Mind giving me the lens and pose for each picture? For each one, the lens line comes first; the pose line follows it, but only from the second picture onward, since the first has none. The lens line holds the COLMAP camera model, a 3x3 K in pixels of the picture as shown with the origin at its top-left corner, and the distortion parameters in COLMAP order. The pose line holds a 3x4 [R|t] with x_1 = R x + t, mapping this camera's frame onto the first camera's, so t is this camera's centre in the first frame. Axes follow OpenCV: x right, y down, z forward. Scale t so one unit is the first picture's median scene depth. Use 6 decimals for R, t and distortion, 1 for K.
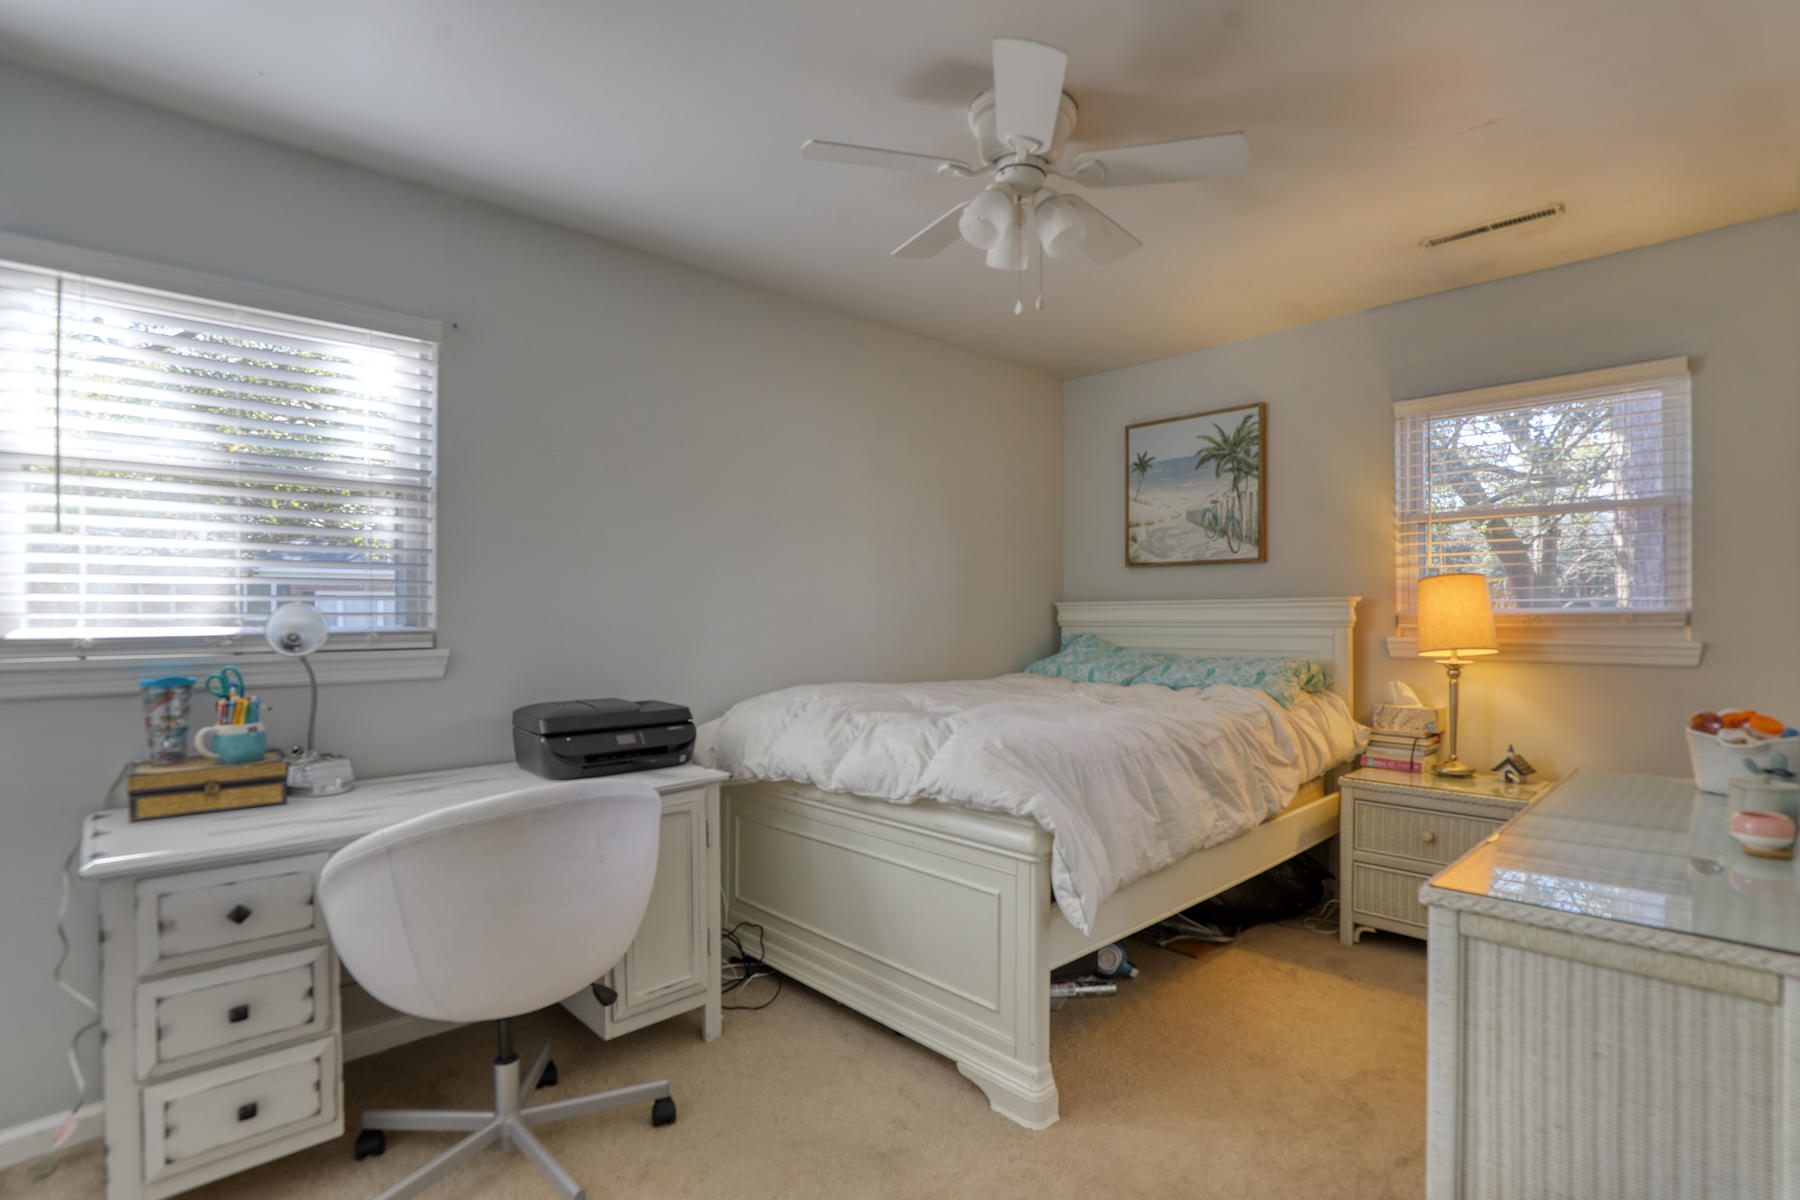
lens RADIAL K [[864.5, 0, 913.9], [0, 864.5, 608.4], [0, 0, 1]] dist [-0.024486, 0.000515]
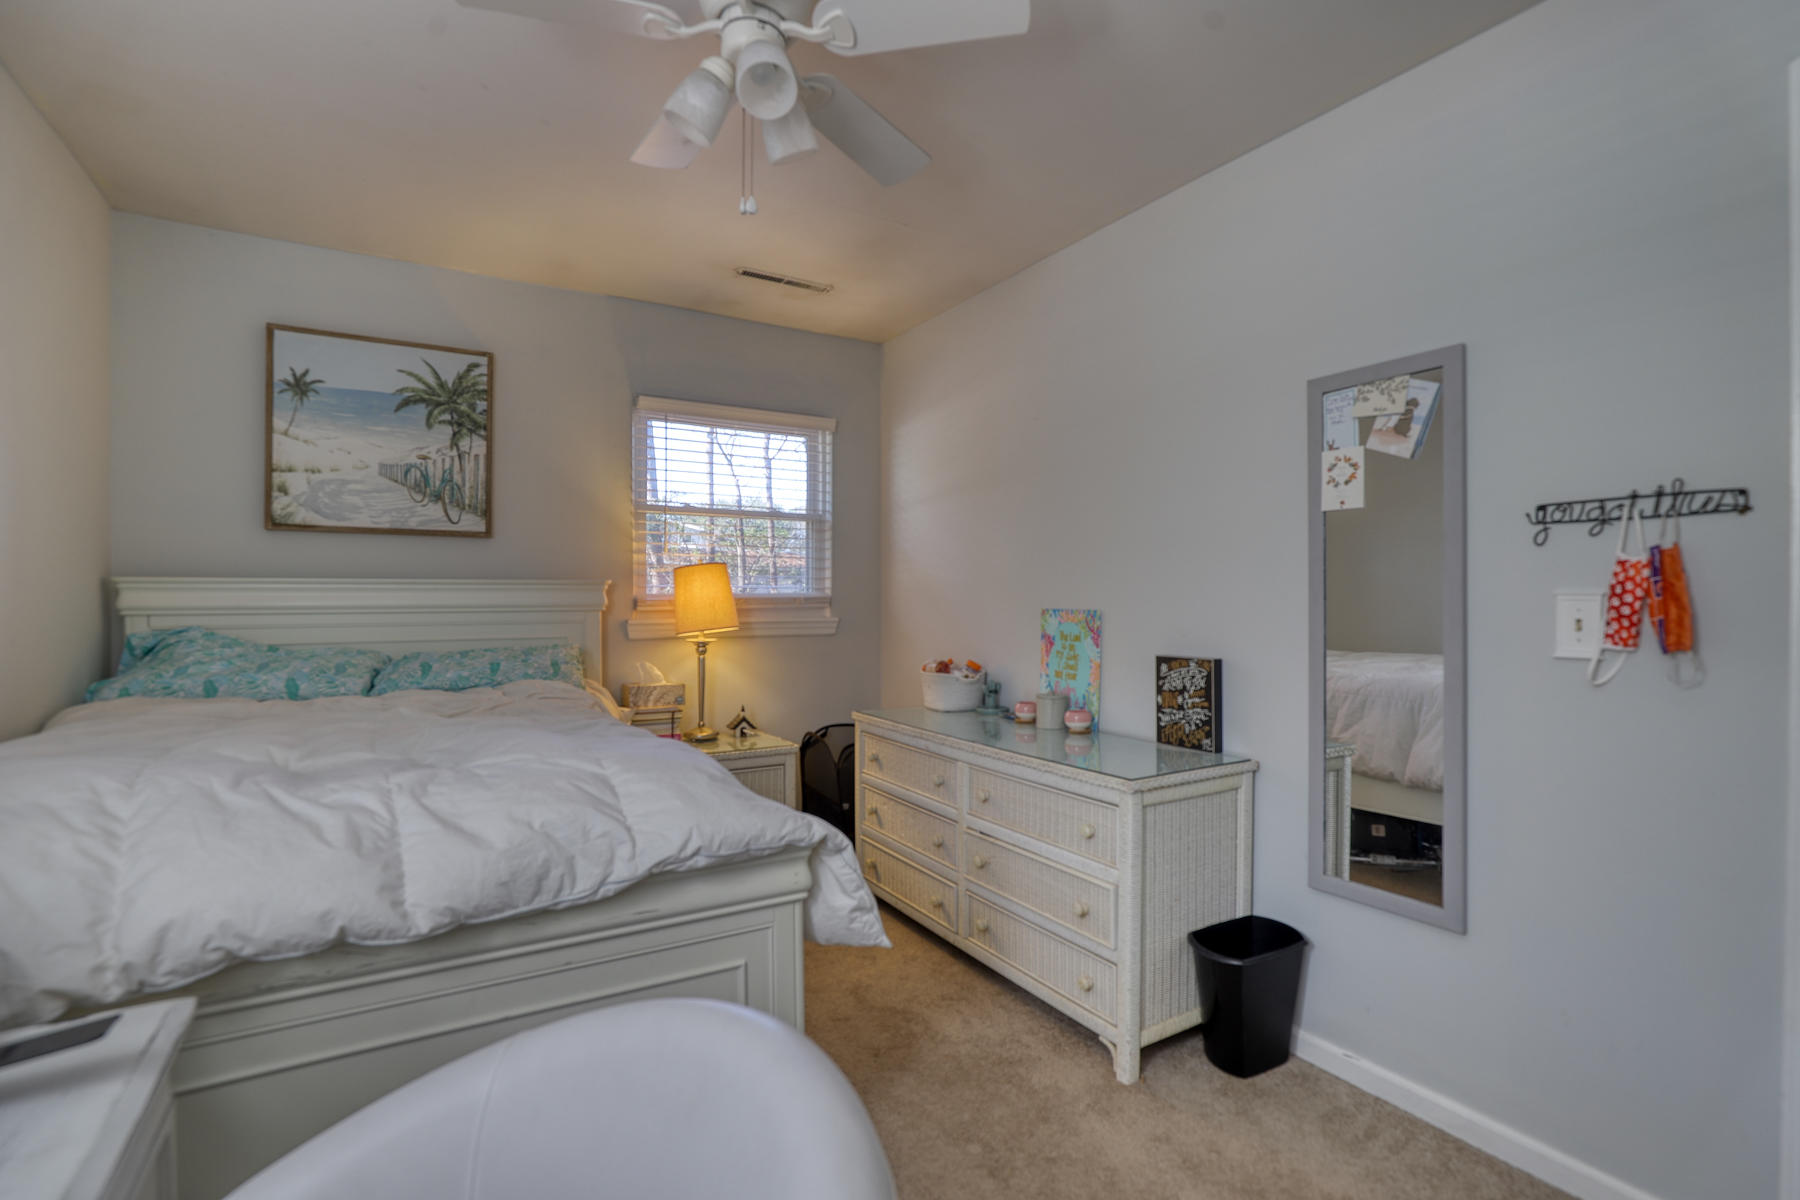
lens RADIAL K [[864.5, 0, 911.3], [0, 864.5, 599.8], [0, 0, 1]] dist [-0.024486, 0.000515]
pose [[0.203644, 0.000278, 0.979045, -0.349970], [-0.007284, 0.999973, 0.001231, 0.004795], [-0.979018, -0.007382, 0.203641, 0.400747]]
